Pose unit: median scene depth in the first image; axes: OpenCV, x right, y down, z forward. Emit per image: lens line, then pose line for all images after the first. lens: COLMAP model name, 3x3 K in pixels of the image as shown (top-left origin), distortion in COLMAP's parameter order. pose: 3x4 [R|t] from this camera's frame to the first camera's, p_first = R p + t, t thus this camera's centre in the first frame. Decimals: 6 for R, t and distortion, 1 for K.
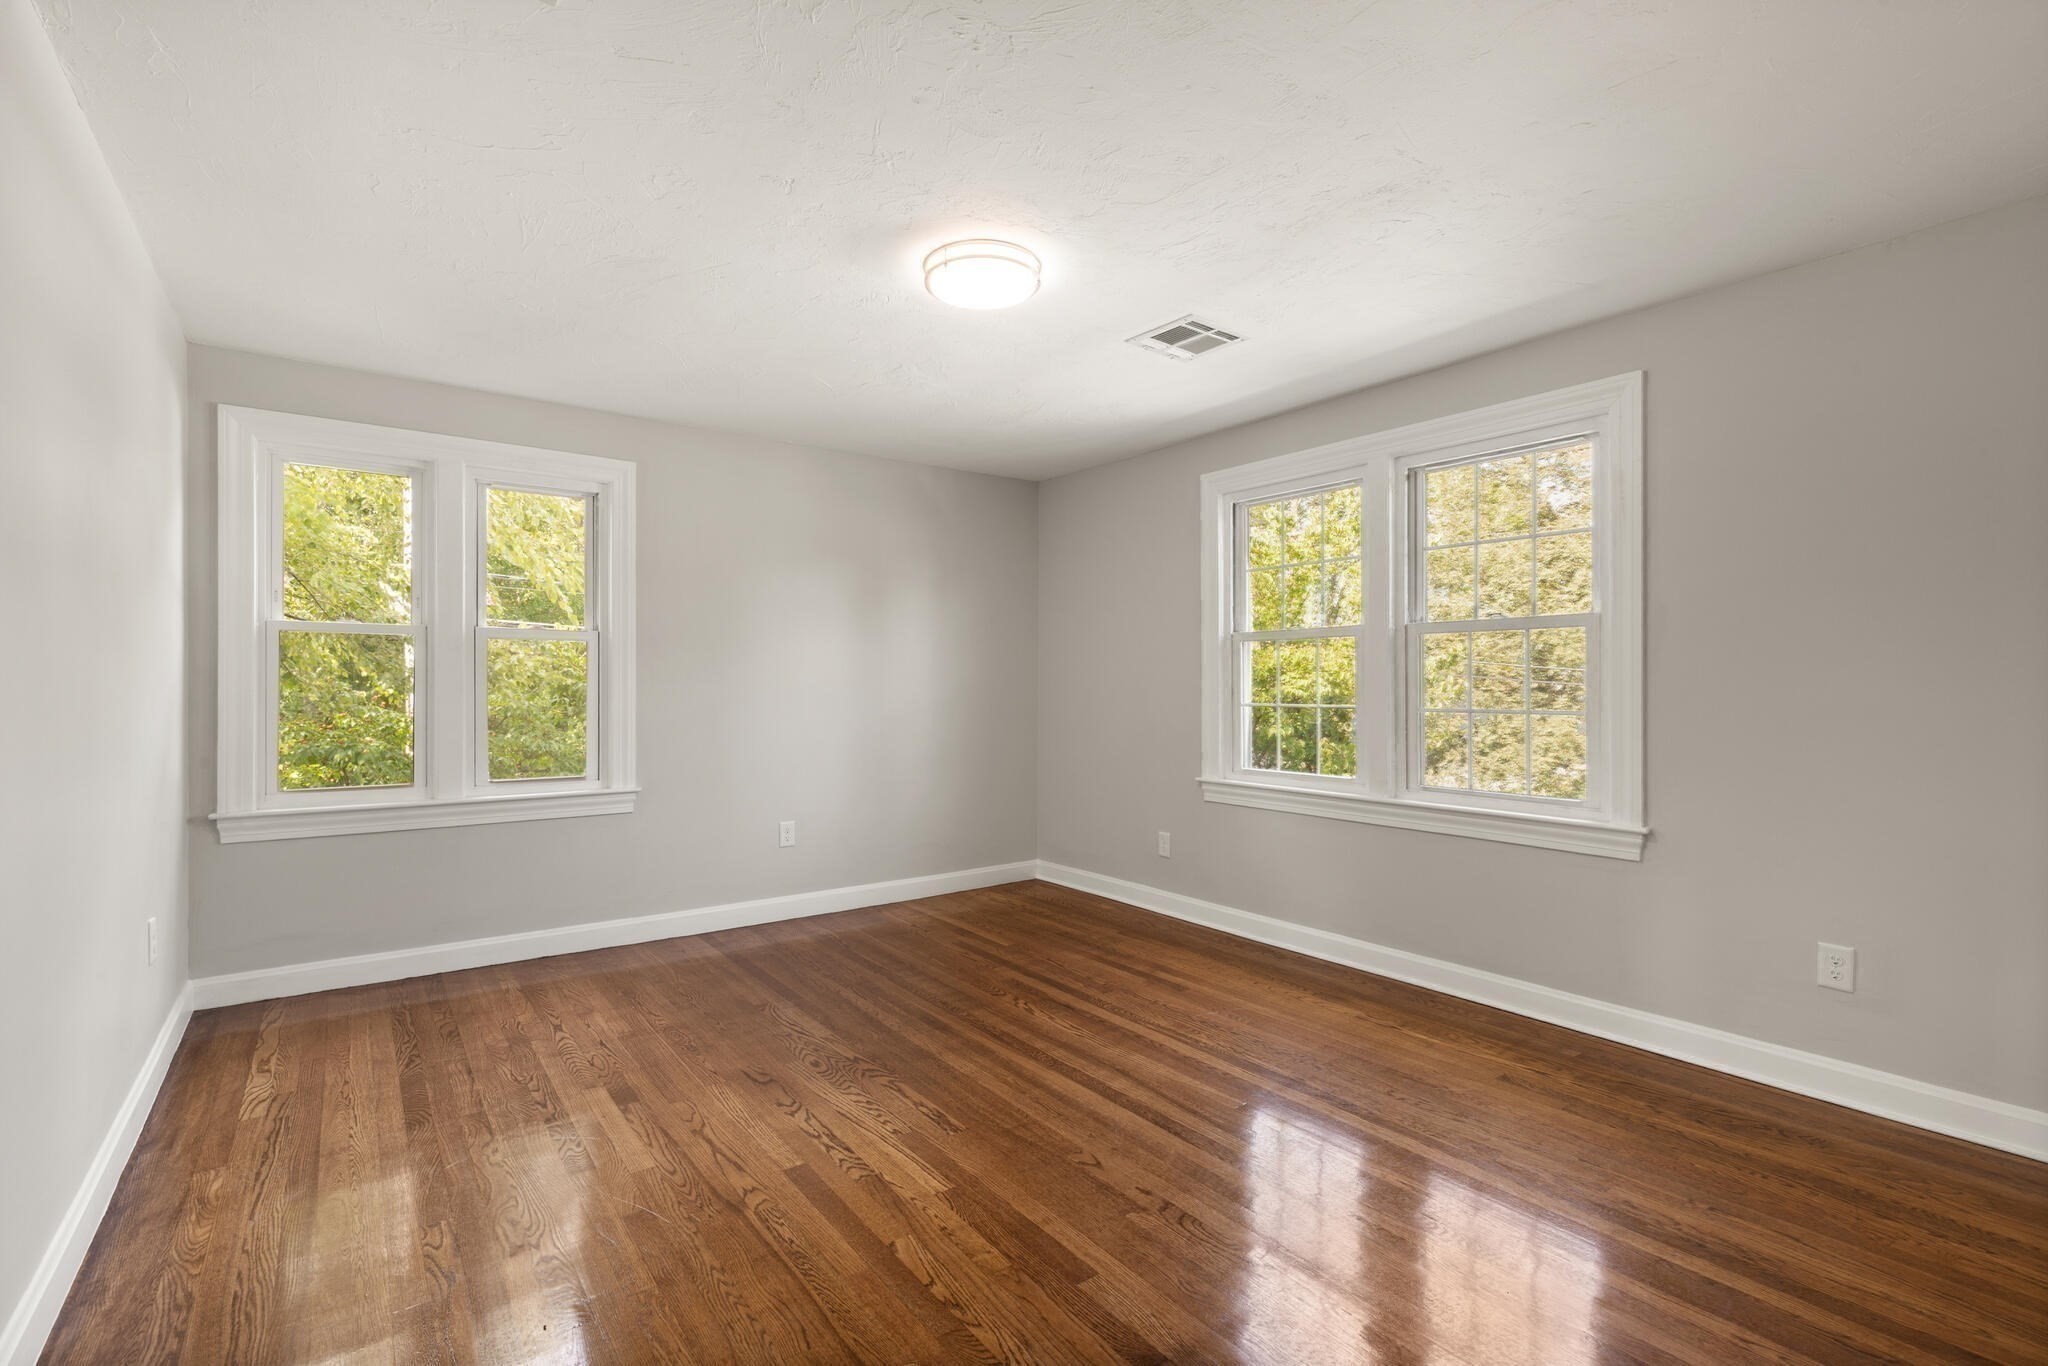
lens RADIAL K [[933.0, 0, 1033.8], [0, 933.0, 673.3], [0, 0, 1]] dist [0.006799, -0.000341]
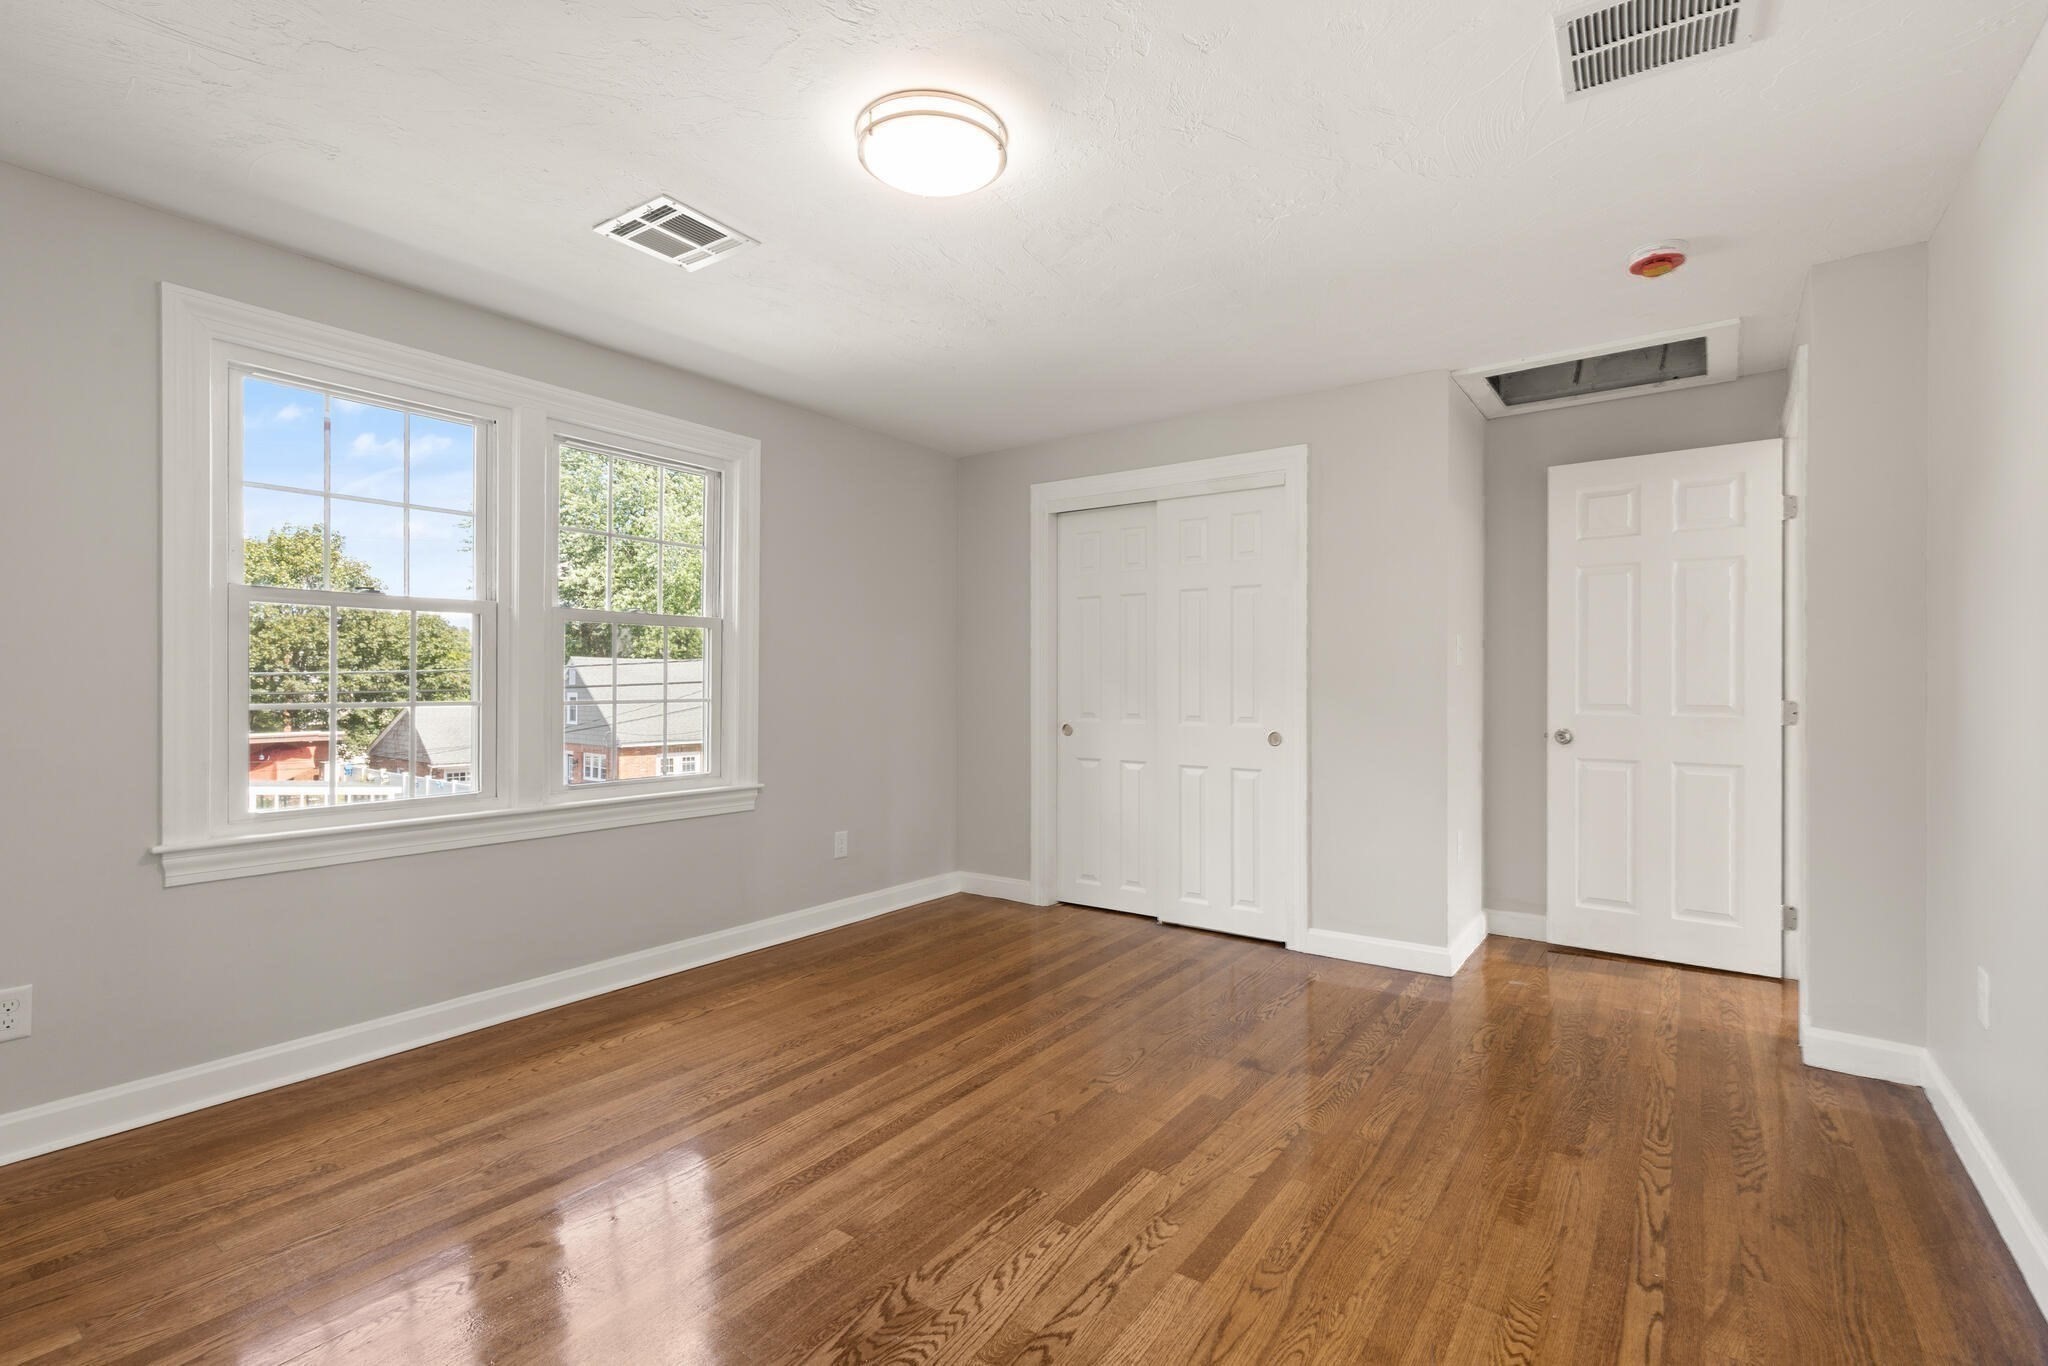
lens RADIAL K [[933.0, 0, 1032.8], [0, 933.0, 678.4], [0, 0, 1]] dist [0.006799, -0.000341]
pose [[-0.309323, 0.003399, 0.950951, -0.832533], [-0.013091, 0.999884, -0.007833, 0.023312], [-0.950867, -0.014872, -0.309242, 1.181993]]
